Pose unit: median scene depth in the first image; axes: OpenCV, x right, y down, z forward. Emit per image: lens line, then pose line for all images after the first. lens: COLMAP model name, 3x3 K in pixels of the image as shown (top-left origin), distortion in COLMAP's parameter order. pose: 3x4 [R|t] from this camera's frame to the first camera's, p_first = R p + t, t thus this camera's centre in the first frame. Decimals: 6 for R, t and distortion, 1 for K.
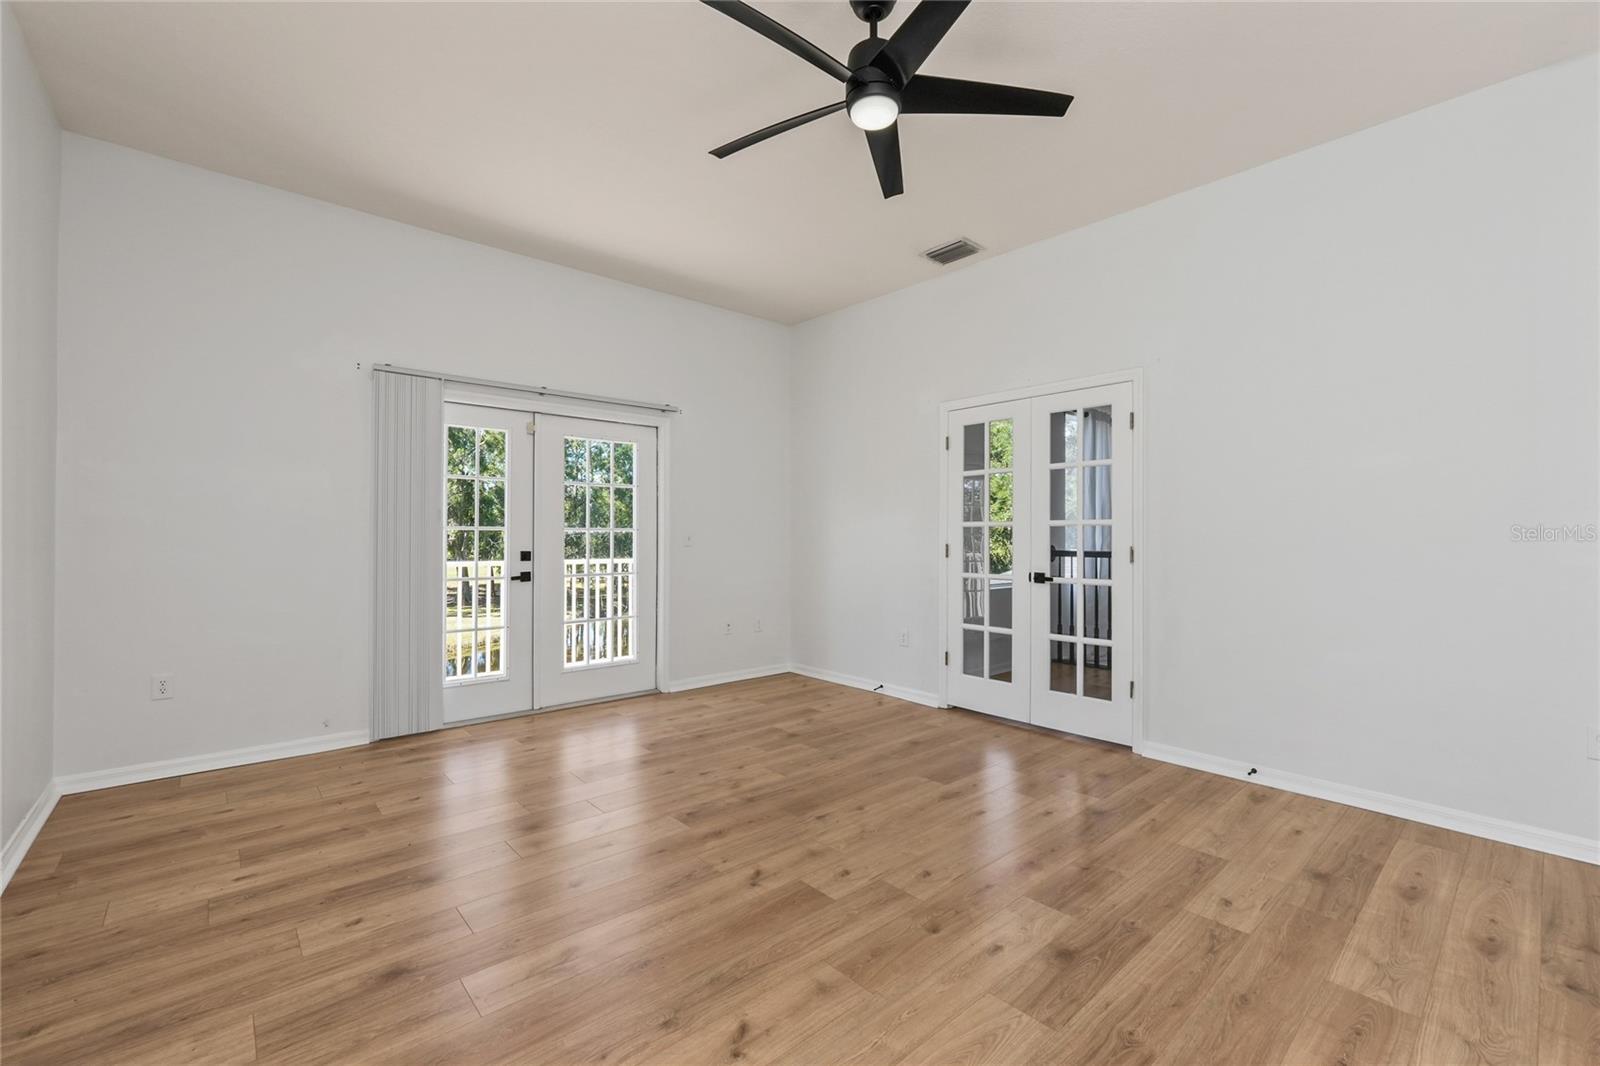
lens RADIAL K [[671.1, 0, 801.0], [0, 671.1, 537.0], [0, 0, 1]] dist [-0.009167, 0.000281]
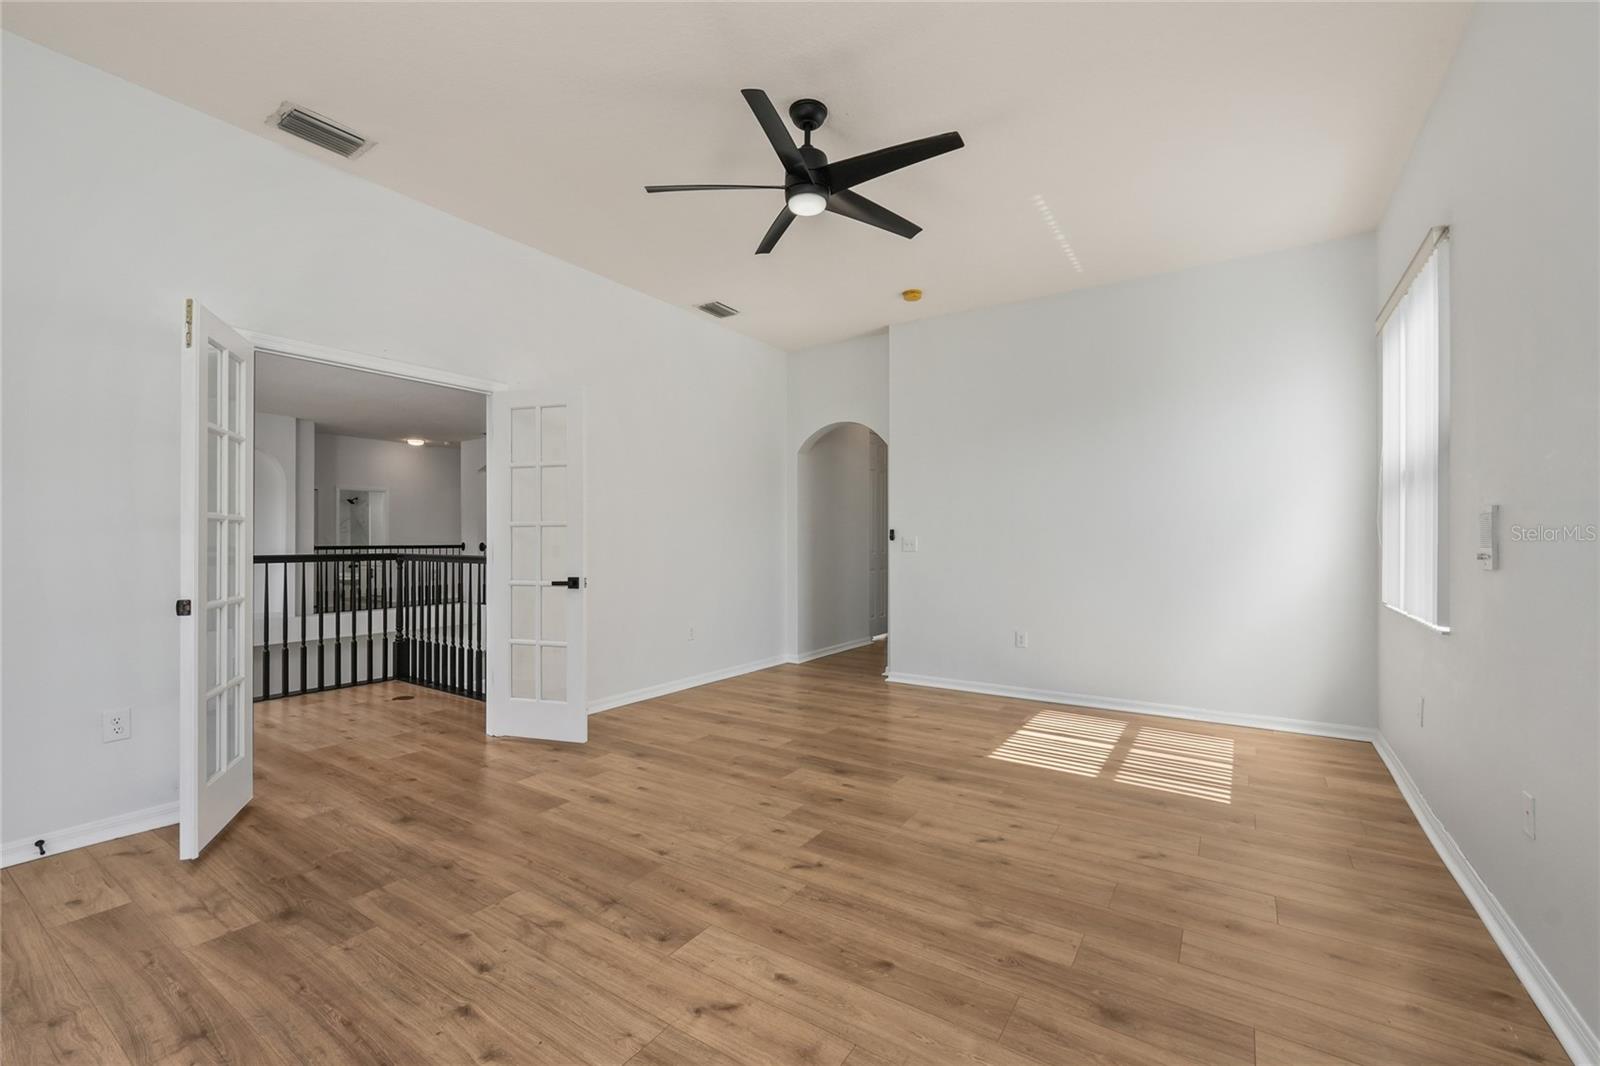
lens RADIAL K [[671.1, 0, 801.0], [0, 671.1, 537.0], [0, 0, 1]] dist [-0.009167, 0.000281]
pose [[-0.262020, -0.001776, 0.965061, -0.896991], [-0.003582, 0.999993, 0.000868, -0.004829], [-0.965056, -0.003230, -0.262025, 1.074626]]
